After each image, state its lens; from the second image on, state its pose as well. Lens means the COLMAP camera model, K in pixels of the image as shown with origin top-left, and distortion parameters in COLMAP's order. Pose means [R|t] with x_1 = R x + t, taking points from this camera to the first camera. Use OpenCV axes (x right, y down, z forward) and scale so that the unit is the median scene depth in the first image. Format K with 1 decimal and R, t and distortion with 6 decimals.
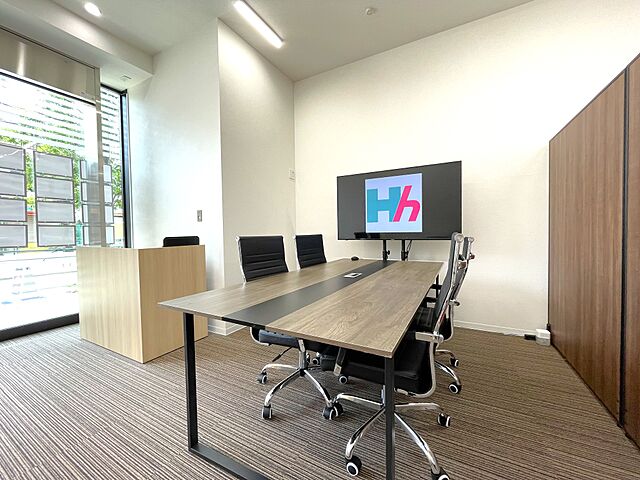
lens RADIAL K [[257.9, 0, 320.7], [0, 257.9, 237.2], [0, 0, 1]] dist [-0.003020, -0.000193]
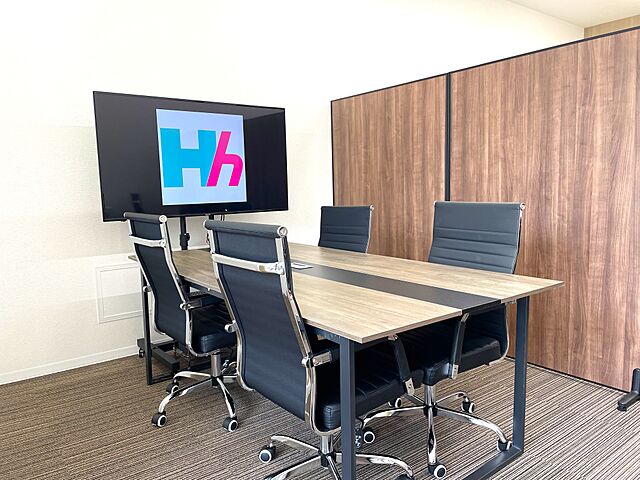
lens RADIAL K [[487.2, 0, 319.9], [0, 487.2, 241.6], [0, 0, 1]] dist [0.006979, 0.000107]
pose [[0.406014, -0.100088, 0.908370, -0.715030], [0.043030, 0.994976, 0.090398, -0.022039], [-0.912853, 0.002384, 0.408281, 0.271931]]
